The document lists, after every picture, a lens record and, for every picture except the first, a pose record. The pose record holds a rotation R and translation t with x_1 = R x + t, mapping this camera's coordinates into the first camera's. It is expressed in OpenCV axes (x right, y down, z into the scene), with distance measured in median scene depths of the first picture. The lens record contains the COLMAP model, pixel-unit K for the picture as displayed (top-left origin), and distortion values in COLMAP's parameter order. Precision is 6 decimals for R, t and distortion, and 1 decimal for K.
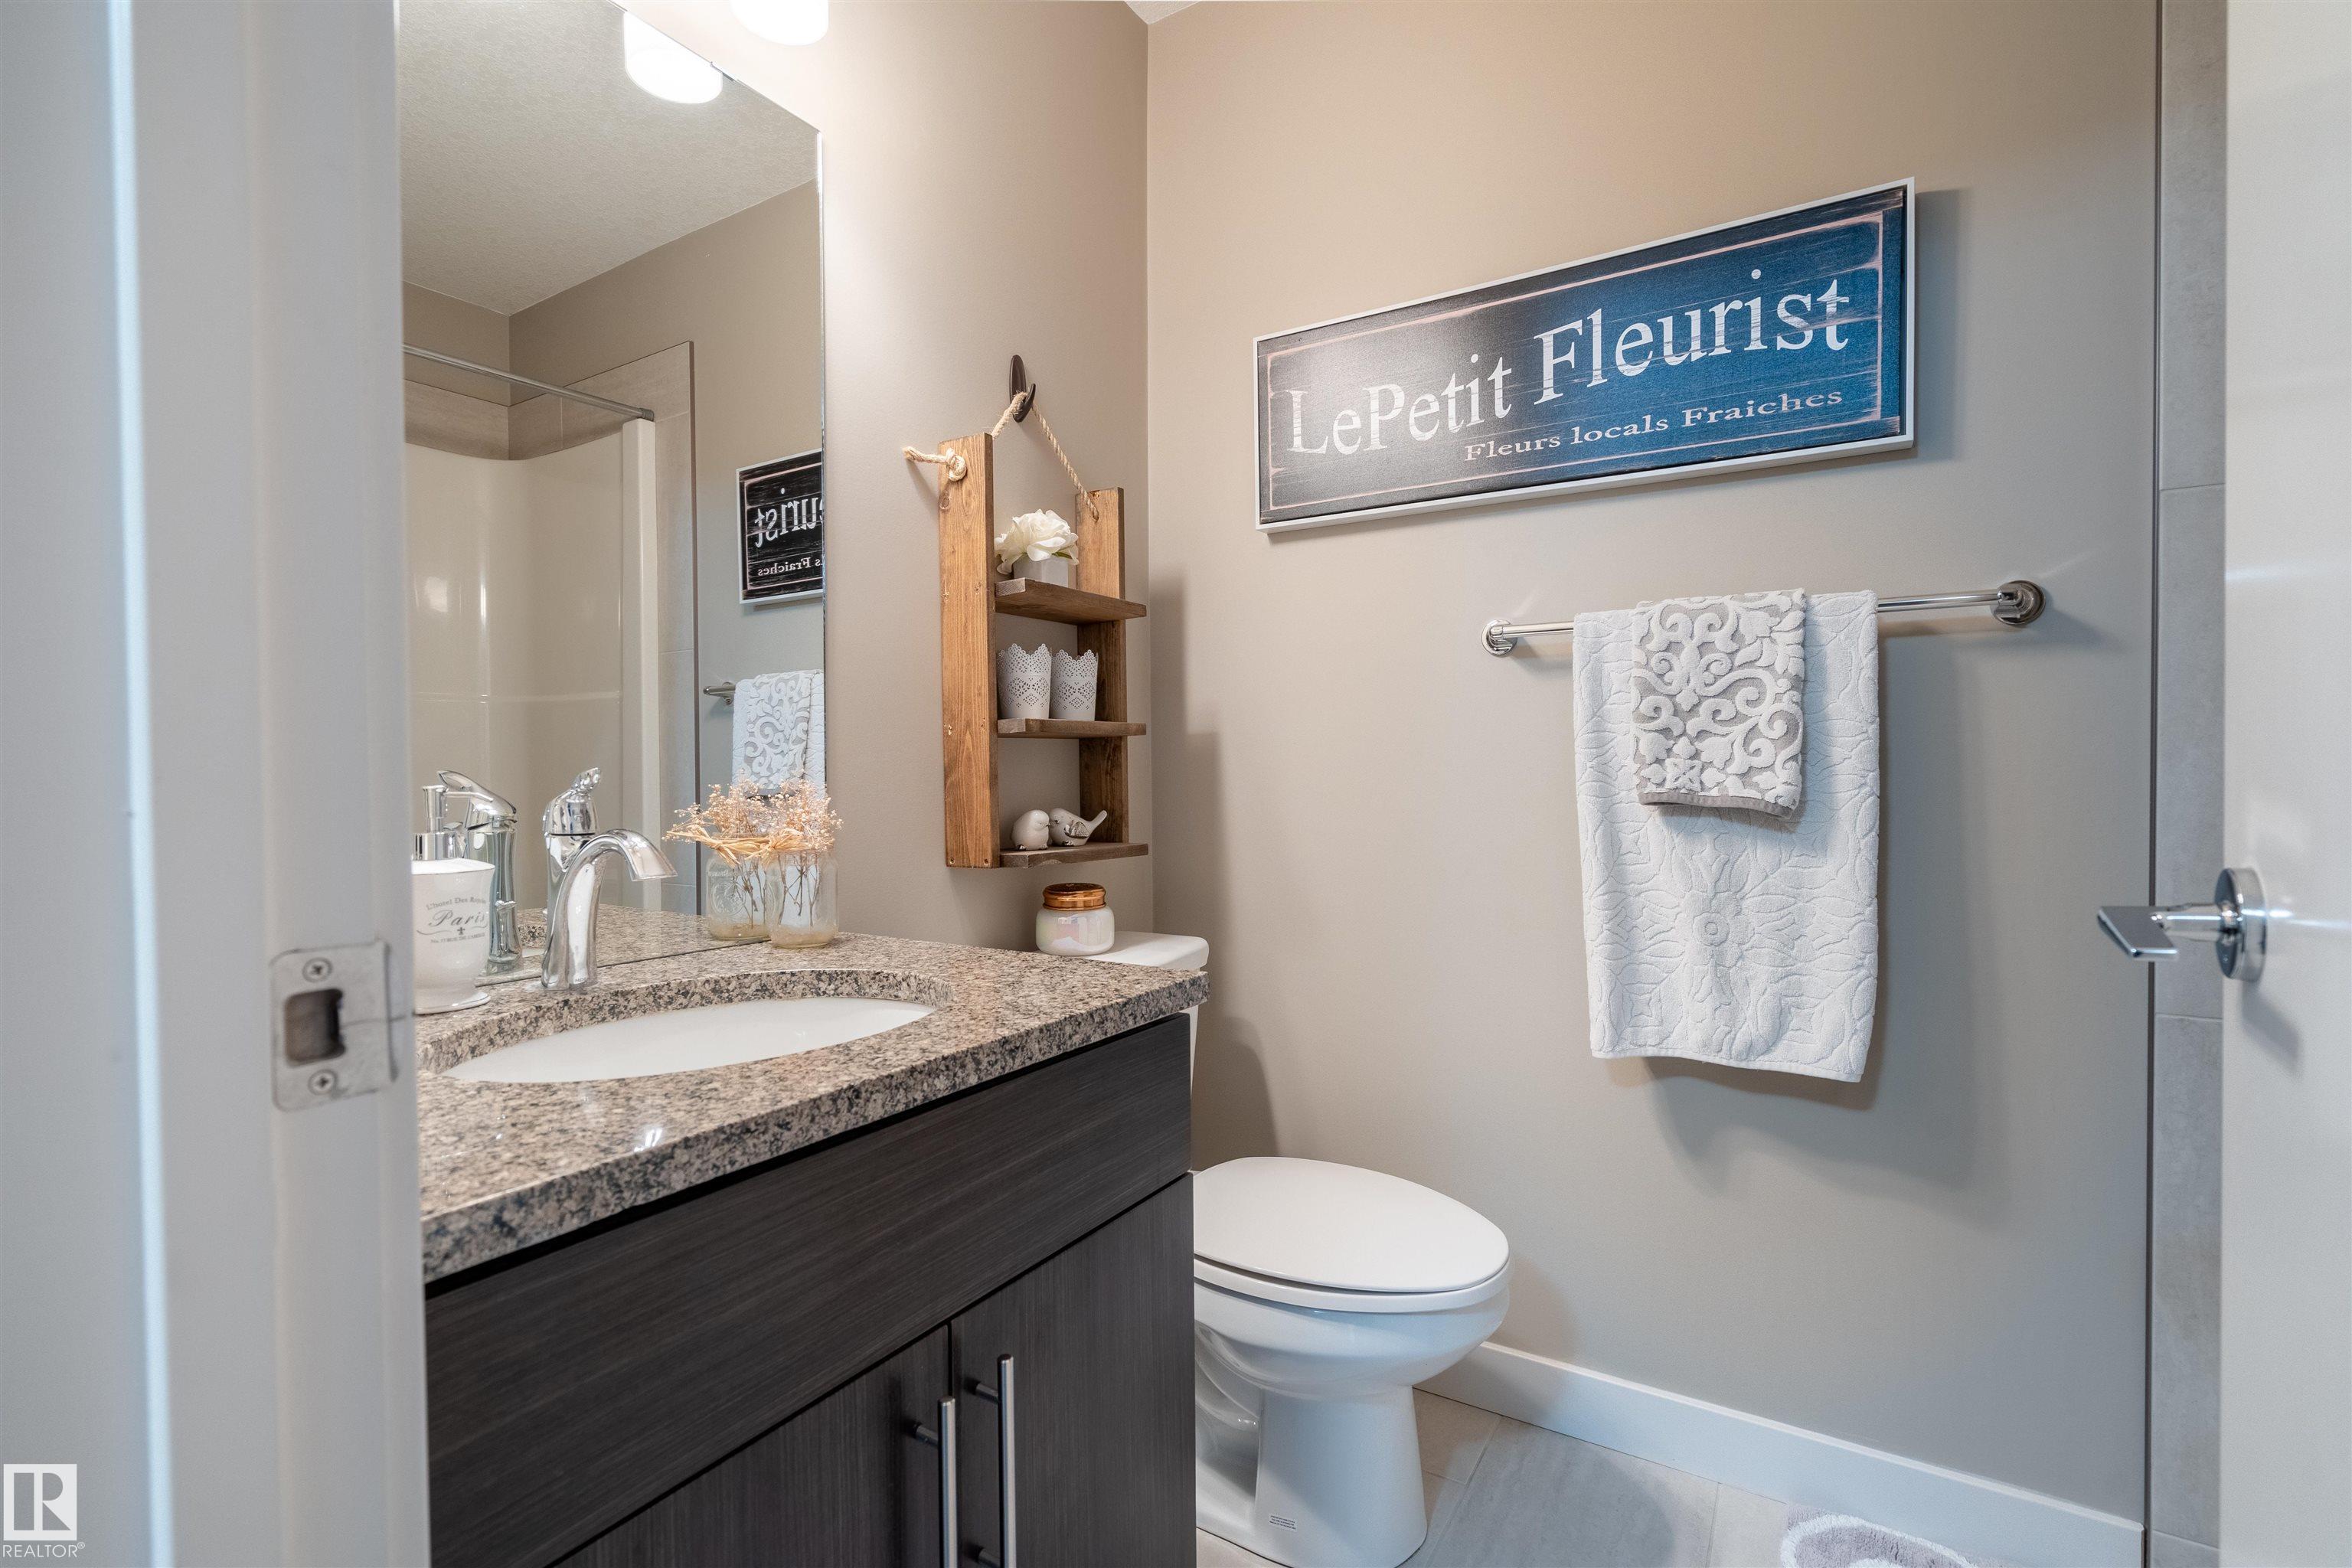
lens RADIAL K [[1089.5, 0, 1178.1], [0, 1089.5, 780.9], [0, 0, 1]] dist [0.000851, 0.000109]
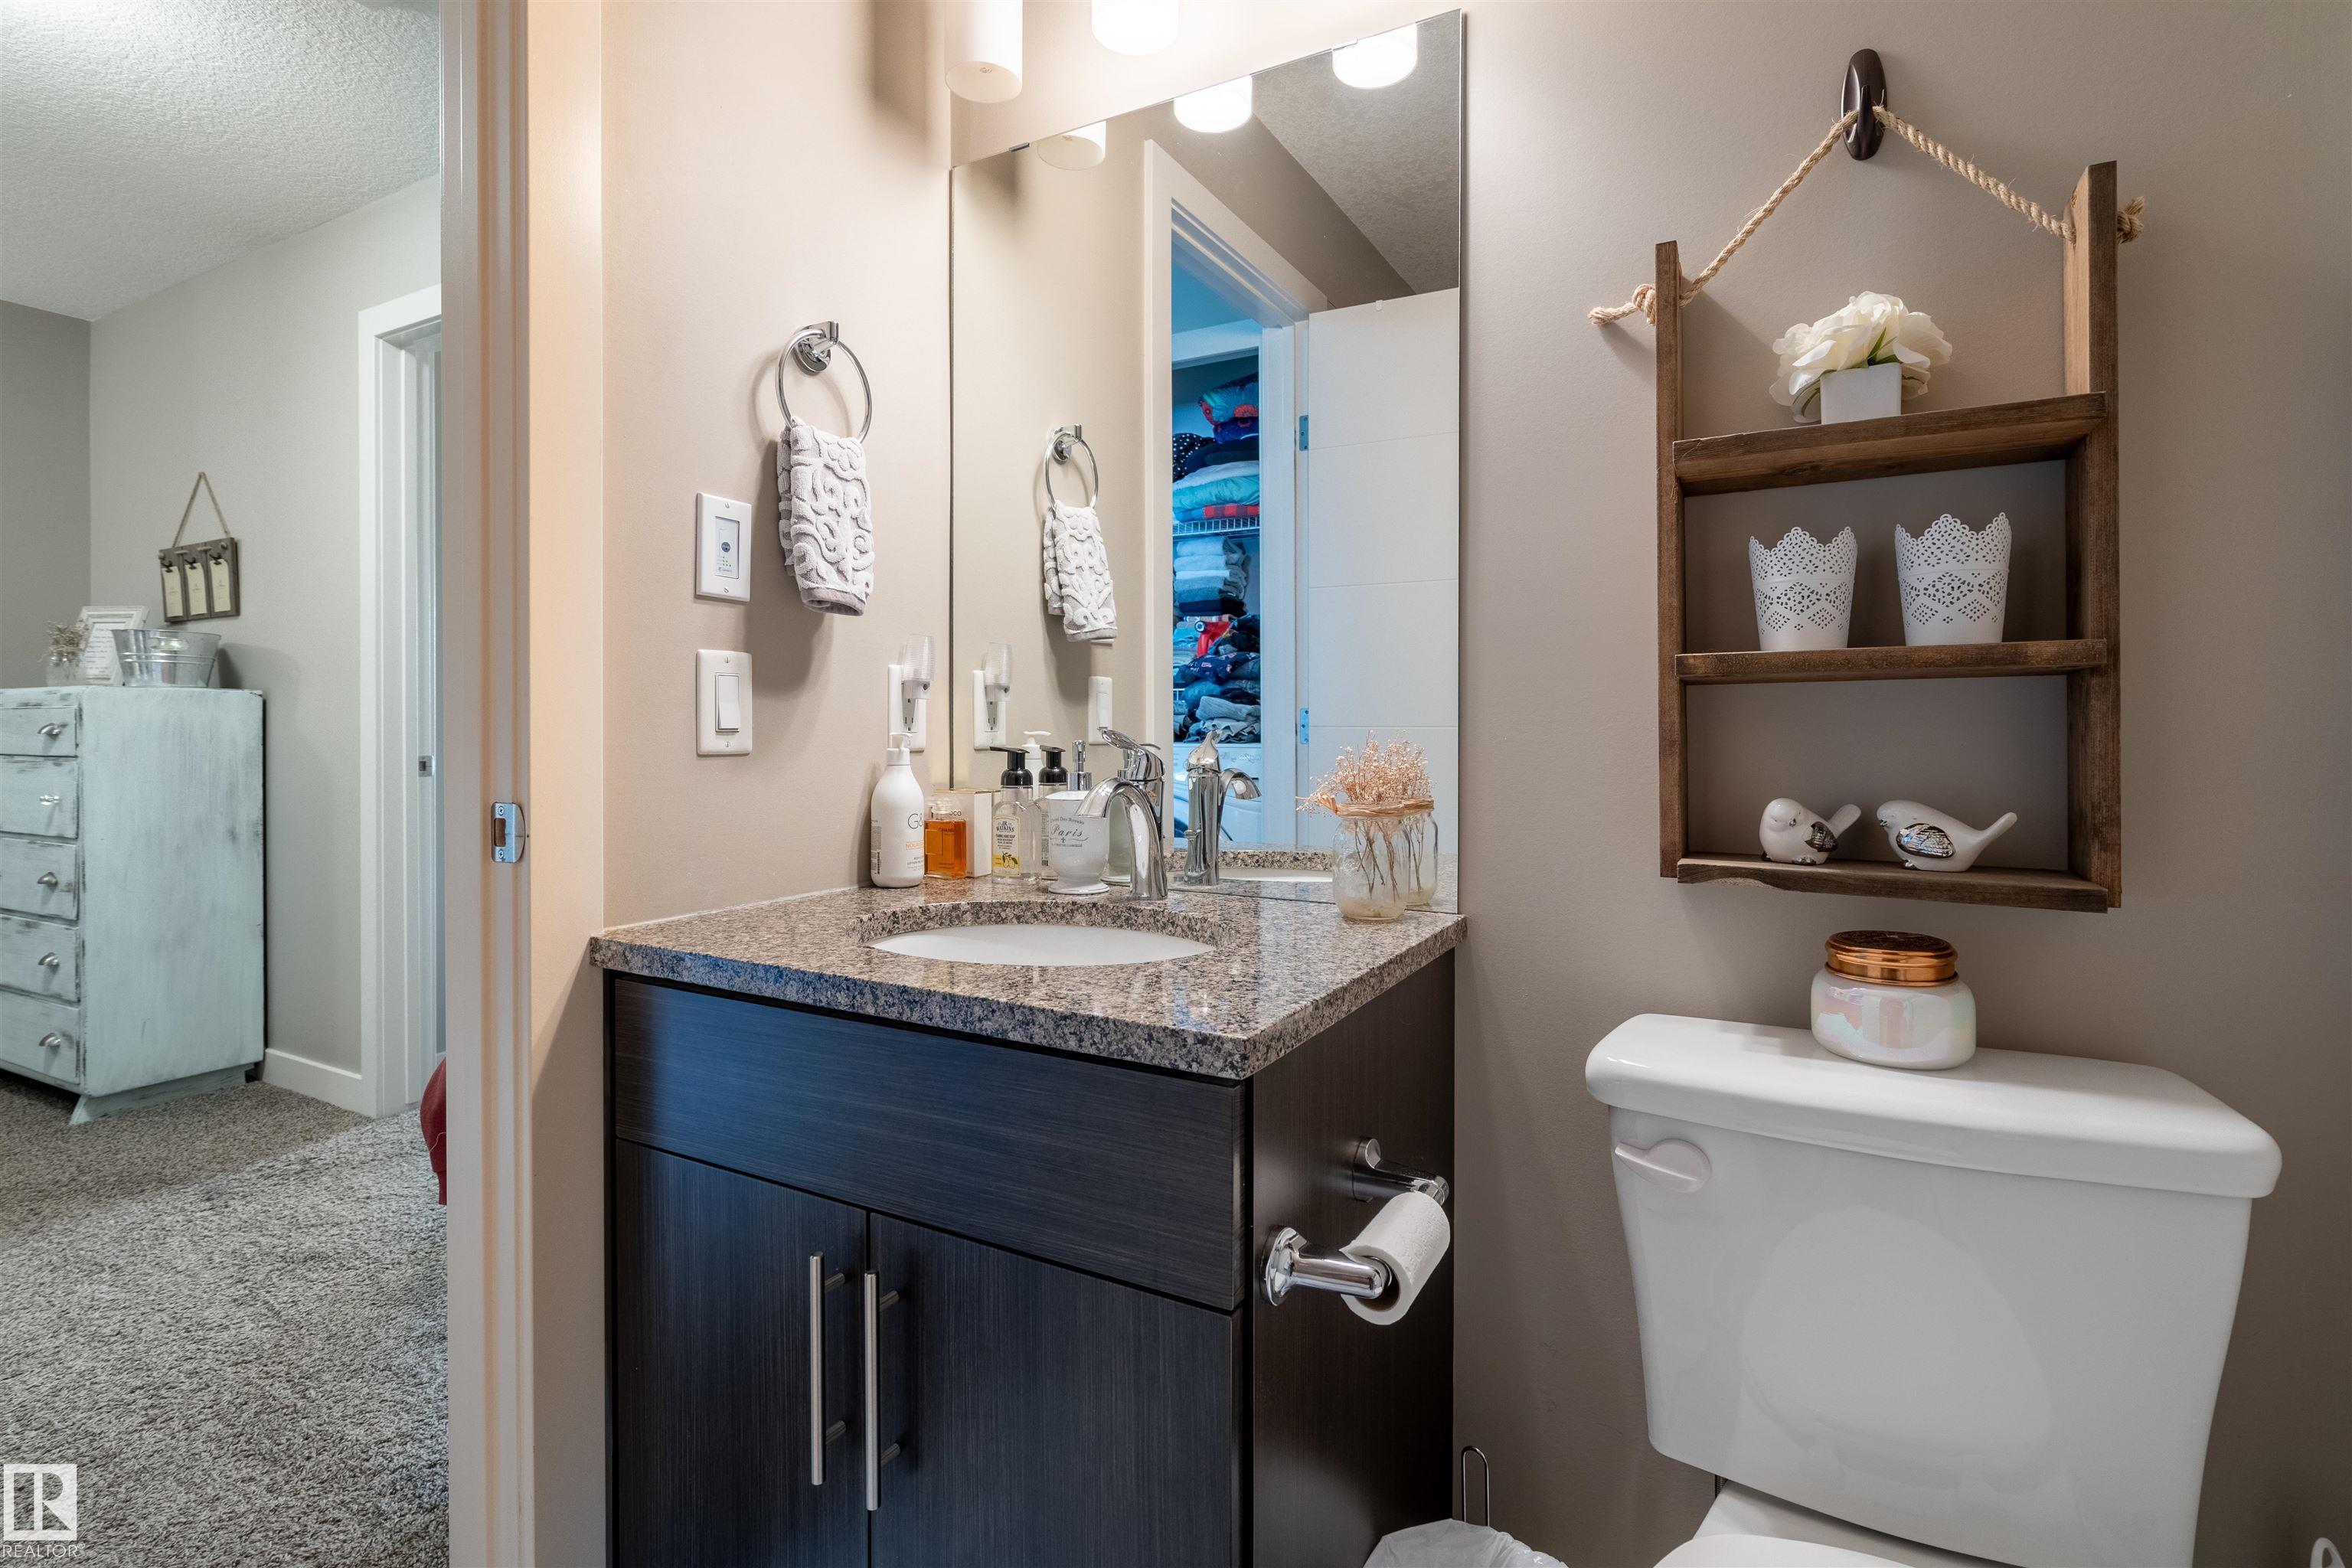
lens RADIAL K [[1089.5, 0, 1174.6], [0, 1089.5, 734.8], [0, 0, 1]] dist [0.000851, 0.000109]
pose [[0.041504, 0.010520, -0.999083, 0.819462], [-0.008913, 0.999909, 0.010159, -0.021949], [0.999099, 0.008484, 0.041594, 1.088648]]
